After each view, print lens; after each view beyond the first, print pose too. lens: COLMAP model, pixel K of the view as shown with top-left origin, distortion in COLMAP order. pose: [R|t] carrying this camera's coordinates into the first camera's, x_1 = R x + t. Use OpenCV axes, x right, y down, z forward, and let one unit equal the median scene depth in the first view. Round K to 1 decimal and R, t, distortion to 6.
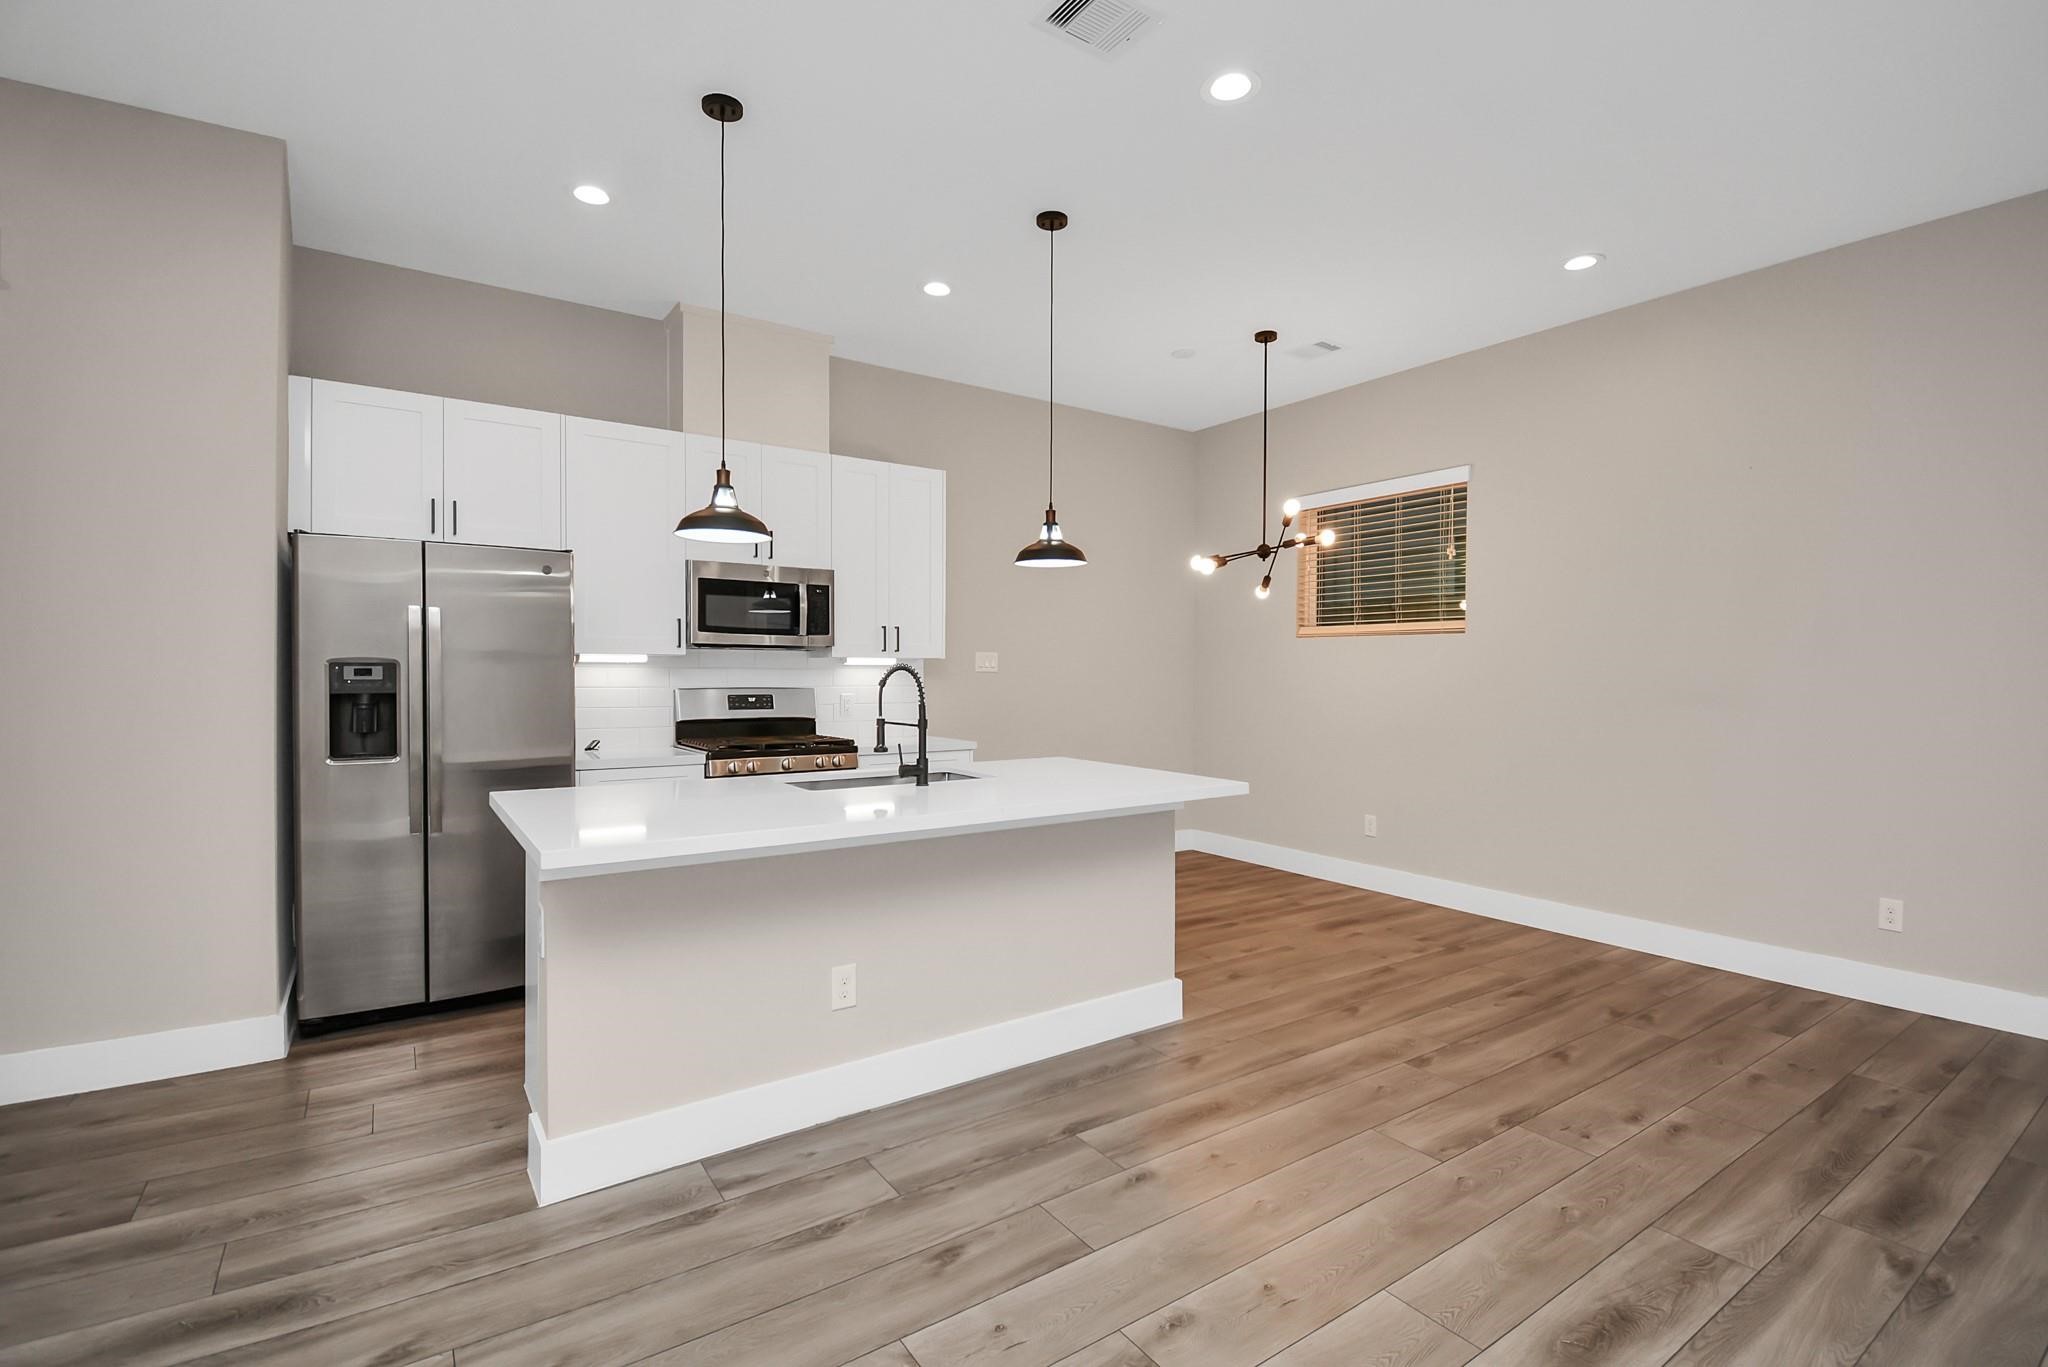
lens RADIAL K [[967.8, 0, 1024.0], [0, 967.8, 683.5], [0, 0, 1]] dist [0.003033, -0.000279]
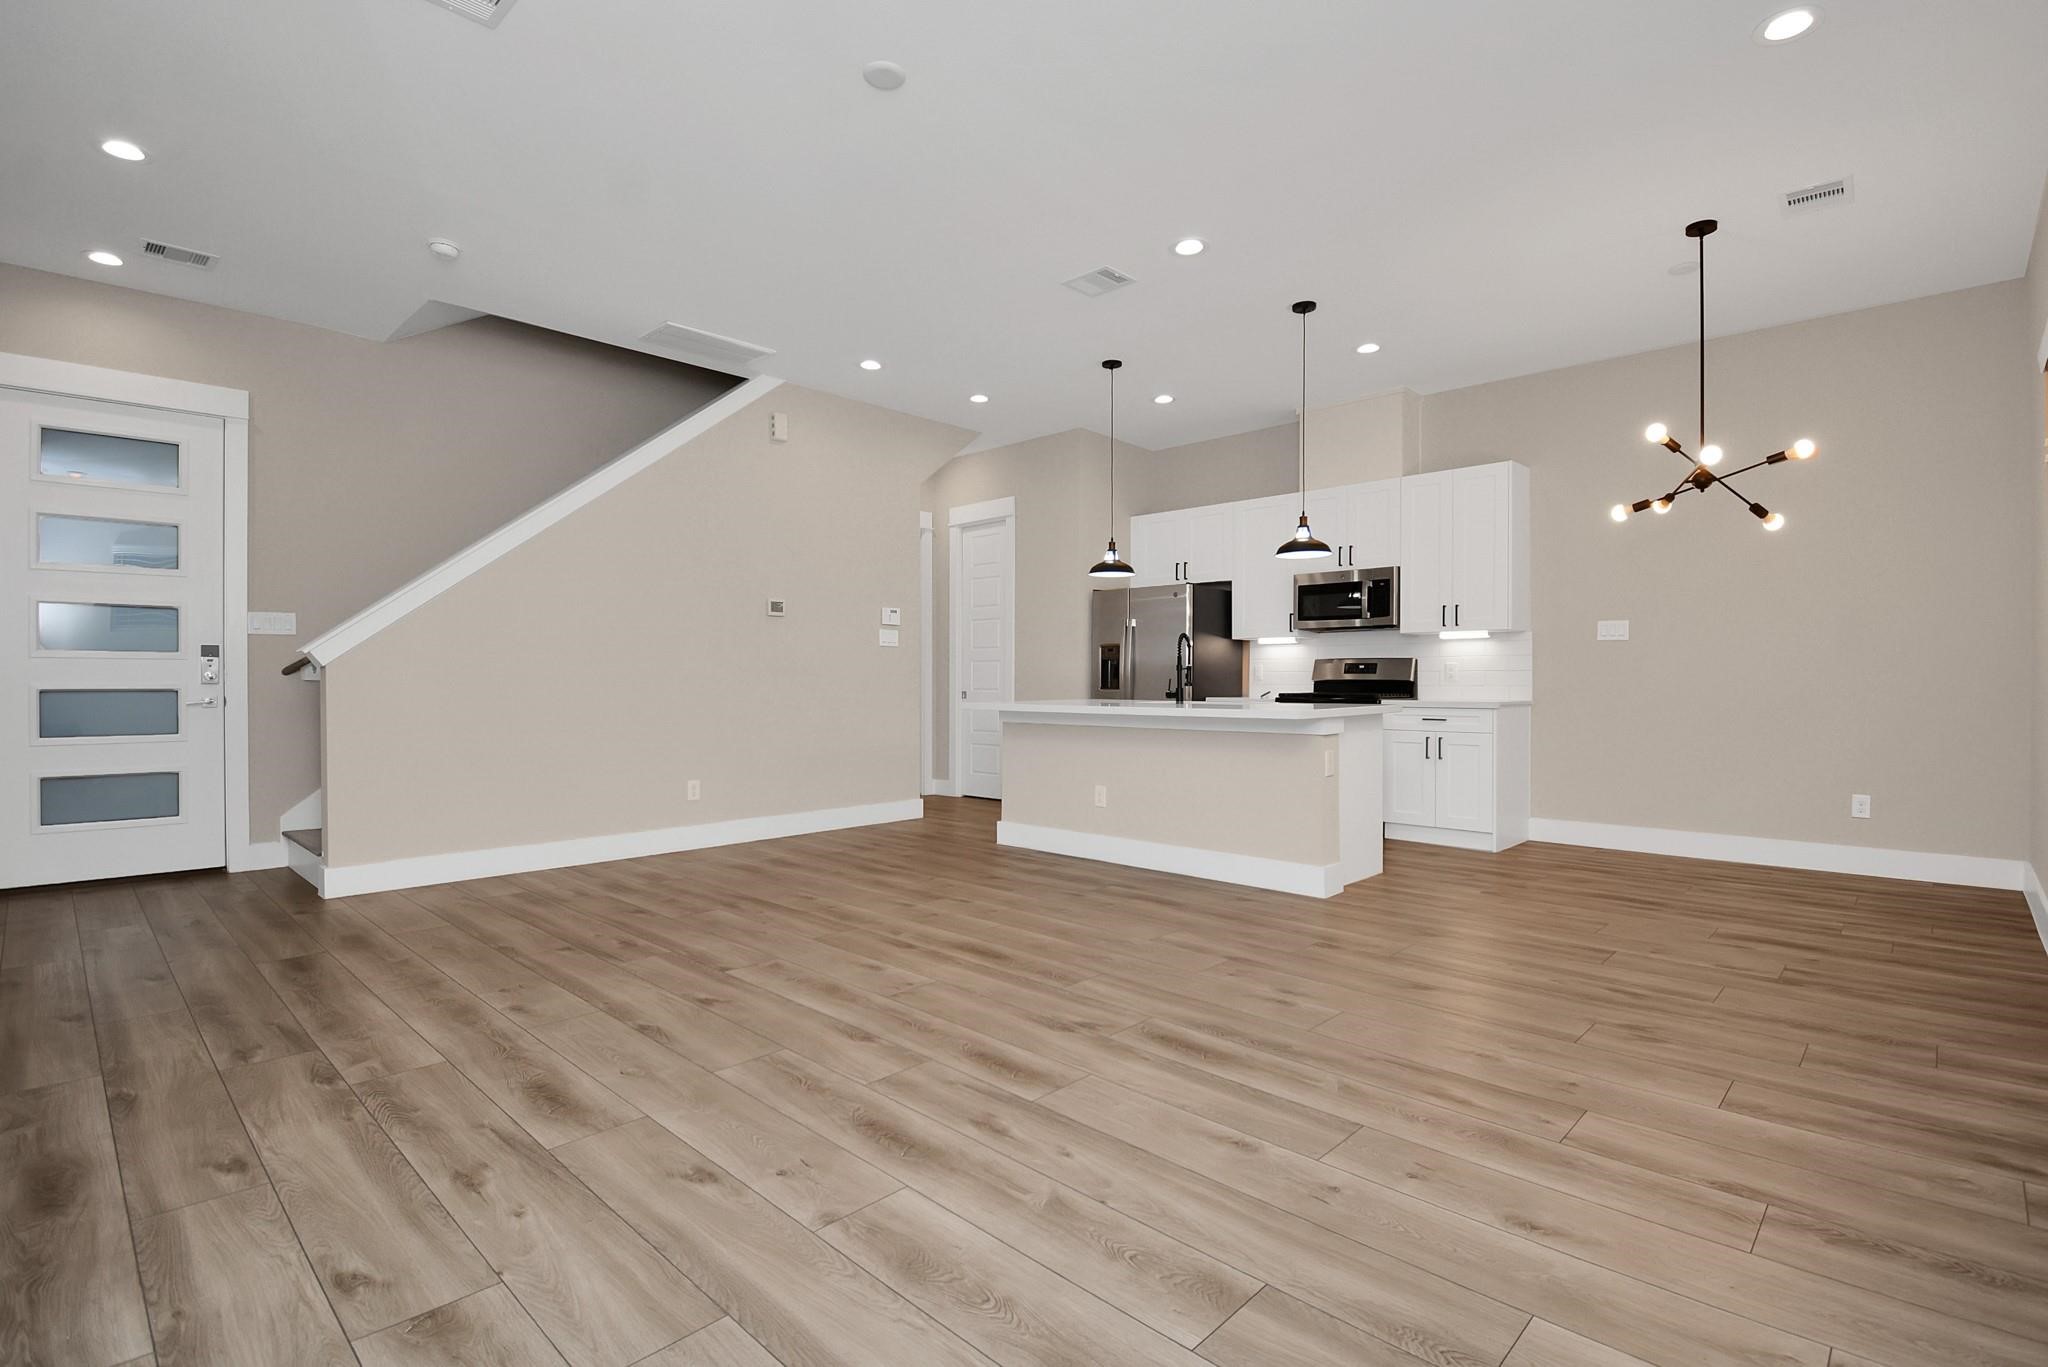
lens RADIAL K [[913.6, 0, 1024.0], [0, 913.6, 683.5], [0, 0, 1]] dist [0.022314, -0.022989]
pose [[0.203250, 0.000348, -0.979127, 1.043398], [-0.011089, 0.999937, -0.001947, 0.055699], [0.979064, 0.011253, 0.203241, 0.296560]]
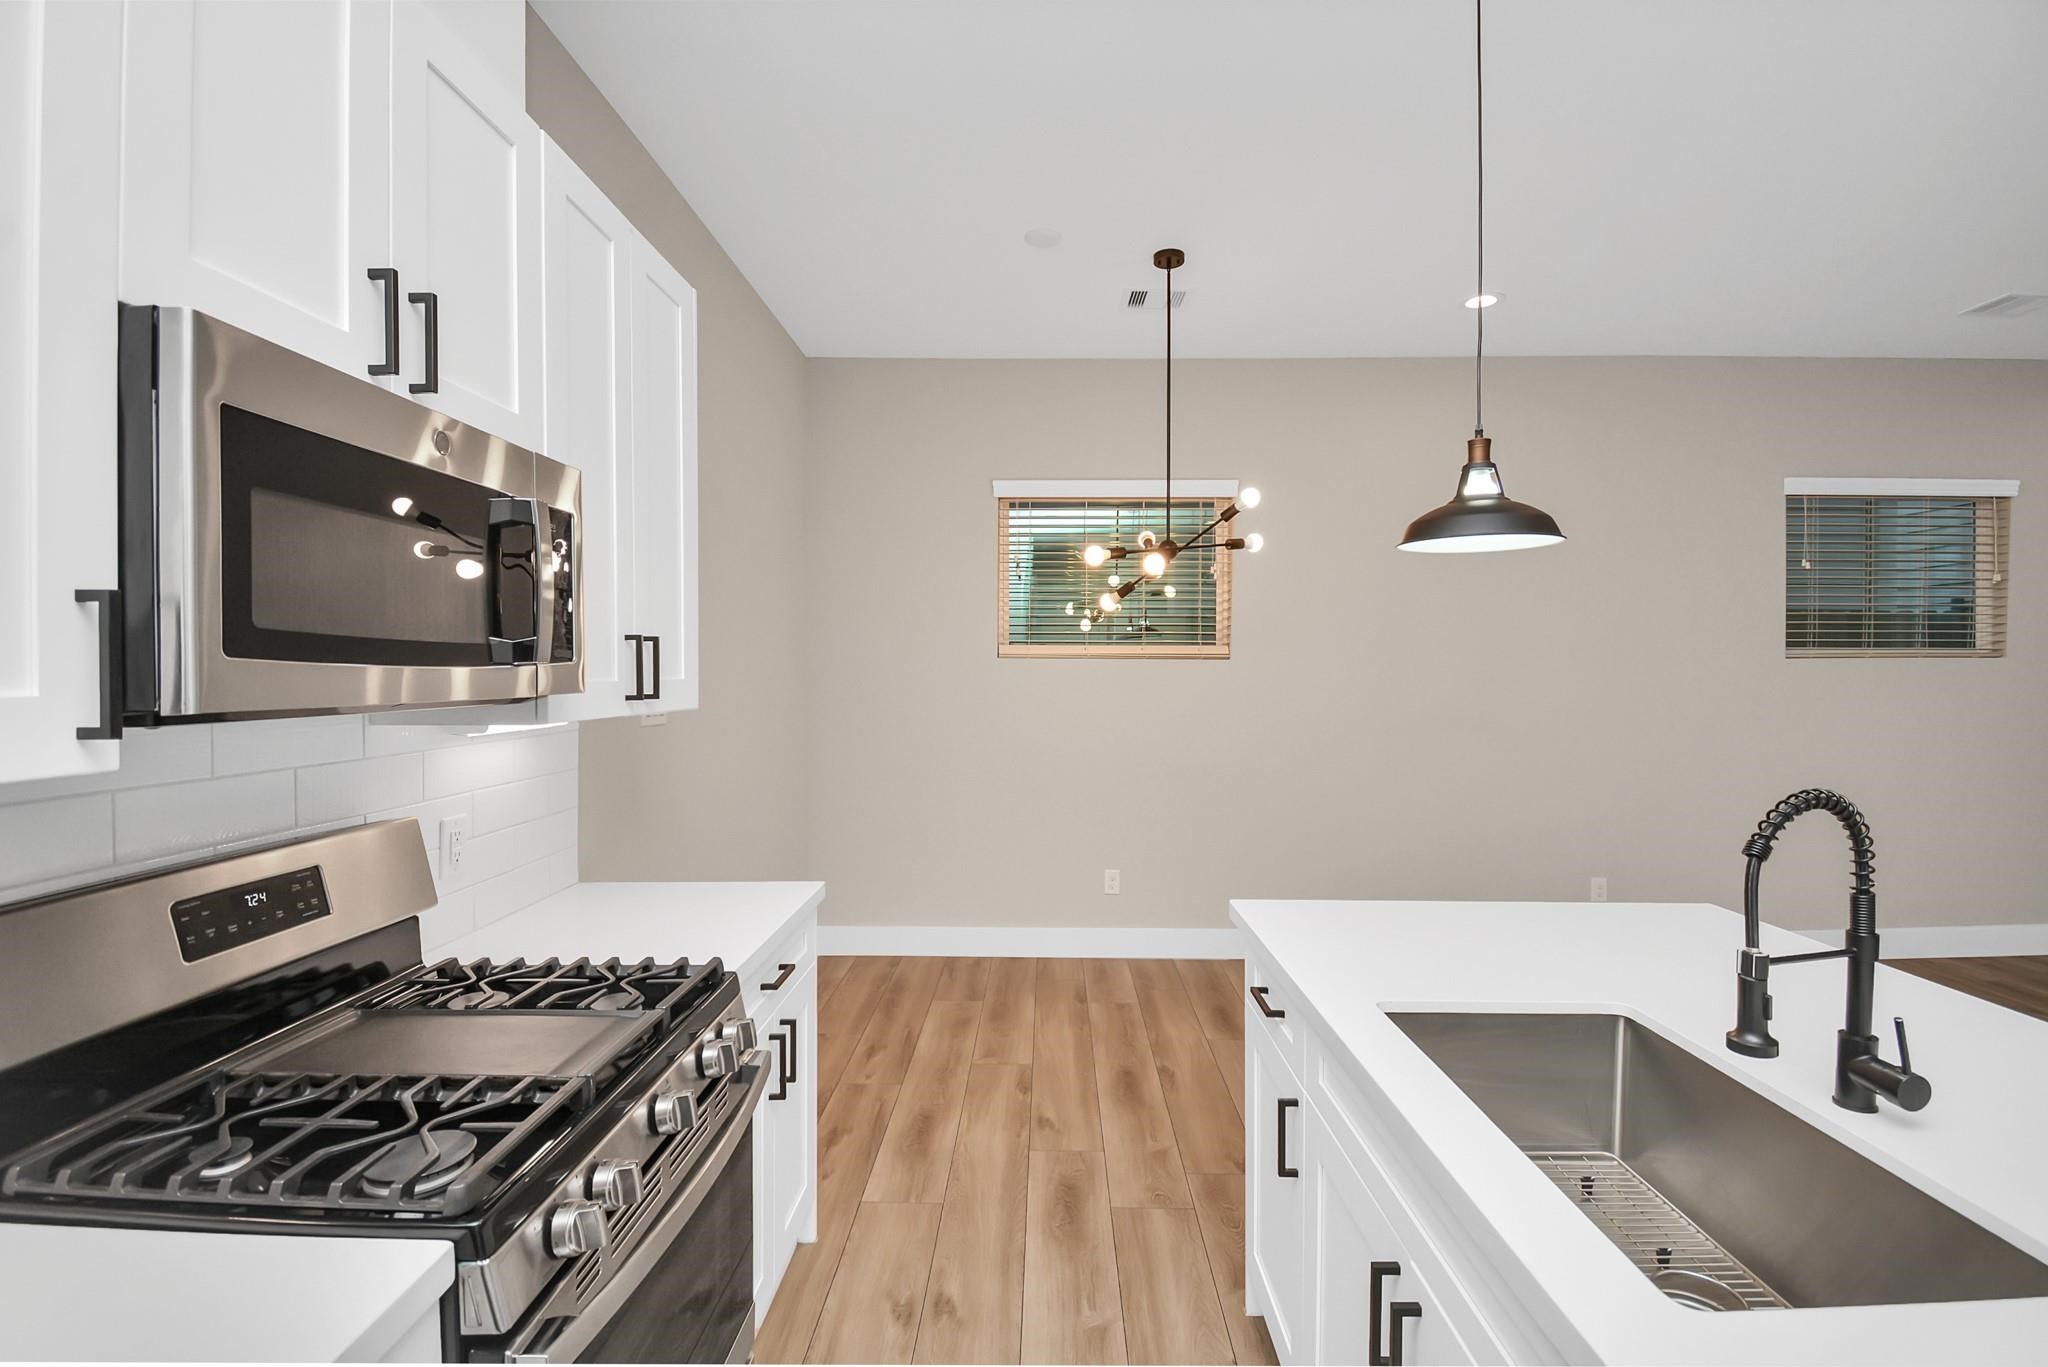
lens RADIAL K [[884.8, 0, 1052.8], [0, 884.8, 675.1], [0, 0, 1]] dist [0.001306, -0.019178]
pose [[0.549347, -0.009246, 0.835543, -0.418219], [0.009252, 0.999945, 0.004983, -0.051001], [-0.835543, 0.004993, 0.549403, 0.801355]]
